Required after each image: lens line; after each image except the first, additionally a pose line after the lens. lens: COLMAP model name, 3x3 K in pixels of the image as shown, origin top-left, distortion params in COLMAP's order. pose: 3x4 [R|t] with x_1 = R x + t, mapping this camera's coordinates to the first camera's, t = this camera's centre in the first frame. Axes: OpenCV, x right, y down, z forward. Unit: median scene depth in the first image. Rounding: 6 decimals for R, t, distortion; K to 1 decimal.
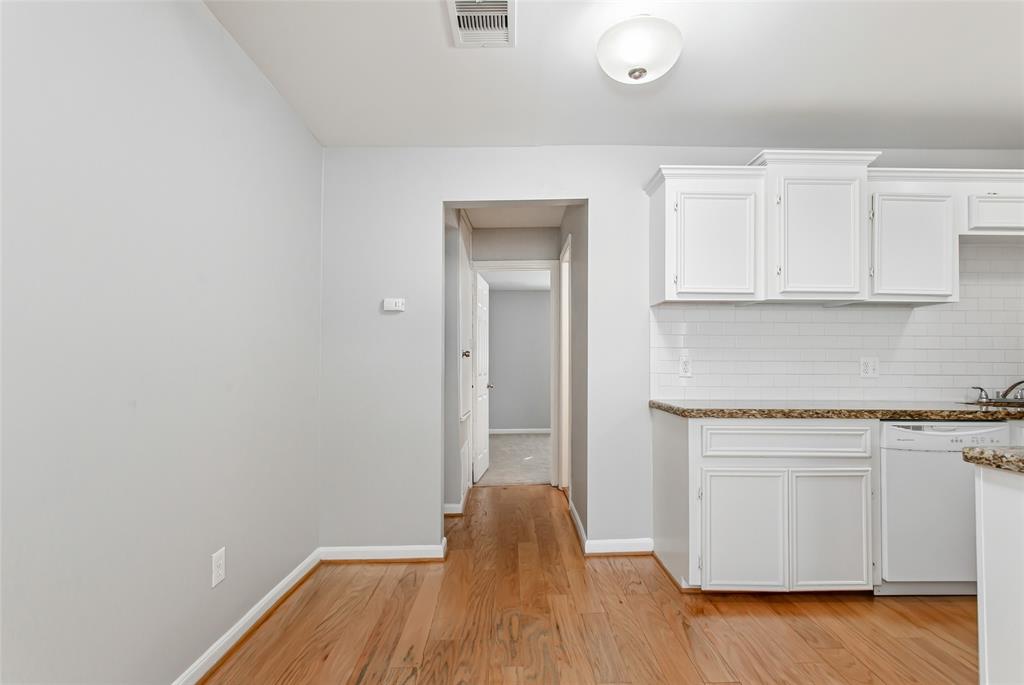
lens RADIAL K [[494.0, 0, 518.9], [0, 494.0, 354.1], [0, 0, 1]] dist [-0.004188, 0.003394]
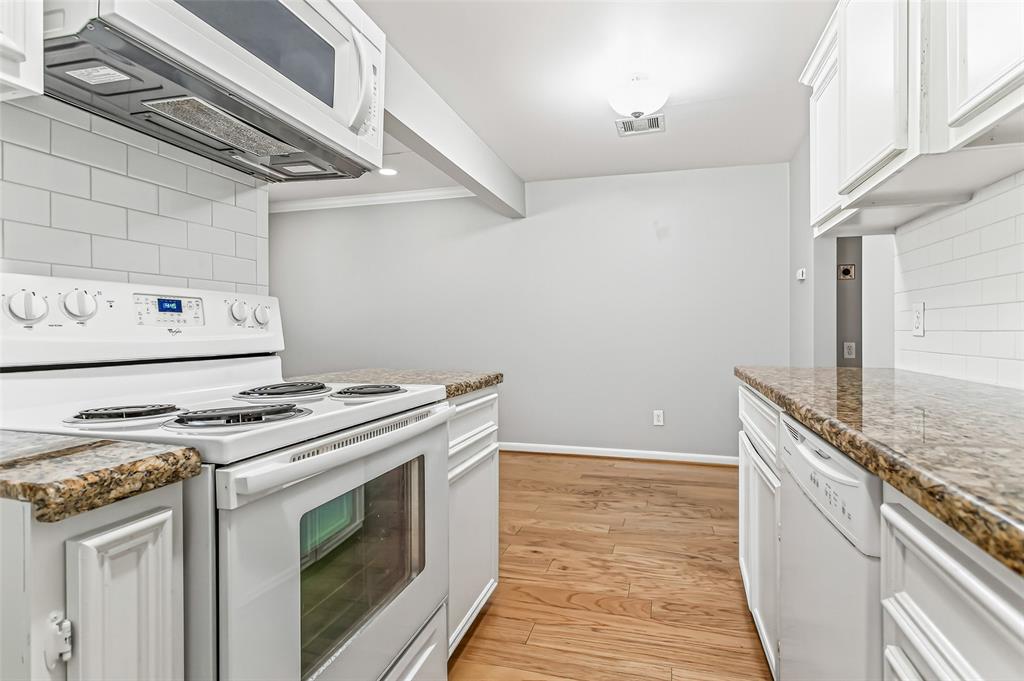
lens RADIAL K [[494.0, 0, 512.7], [0, 494.0, 337.4], [0, 0, 1]] dist [-0.004188, 0.003394]
pose [[-0.313699, 0.016153, -0.949385, 1.244673], [0.046815, 0.998902, 0.001527, 0.029393], [0.948368, -0.043966, -0.314110, 0.810542]]
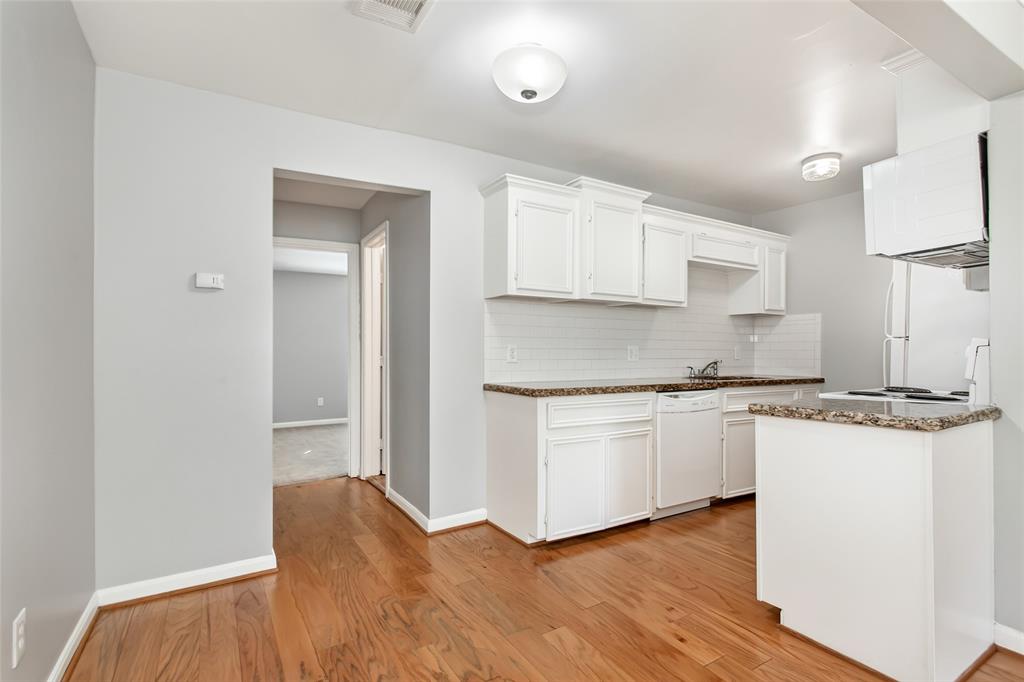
lens RADIAL K [[494.0, 0, 509.8], [0, 494.0, 348.8], [0, 0, 1]] dist [-0.004188, 0.003394]
pose [[0.862885, 0.001028, 0.505399, -0.275509], [-0.008735, 0.999879, 0.012881, 0.000519], [-0.505324, -0.015529, 0.862790, 0.026293]]
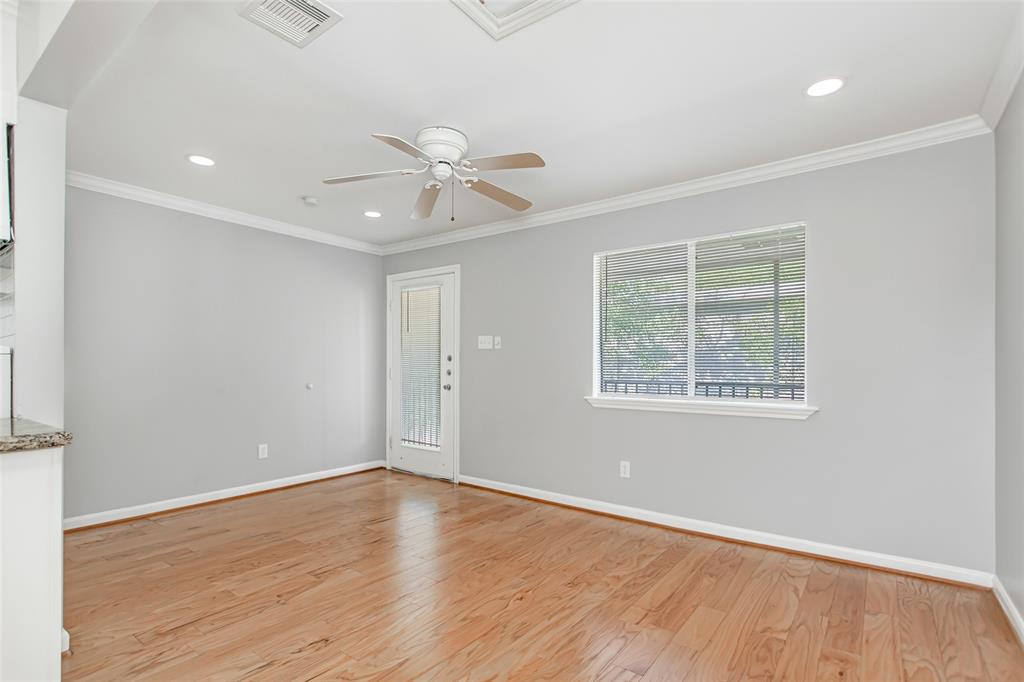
lens RADIAL K [[494.0, 0, 507.8], [0, 494.0, 366.3], [0, 0, 1]] dist [-0.004188, 0.003394]
pose [[-0.784578, -0.002734, 0.620024, -0.264146], [-0.017665, 0.999683, -0.017946, 0.016371], [-0.619778, -0.025032, -0.784378, 0.413601]]
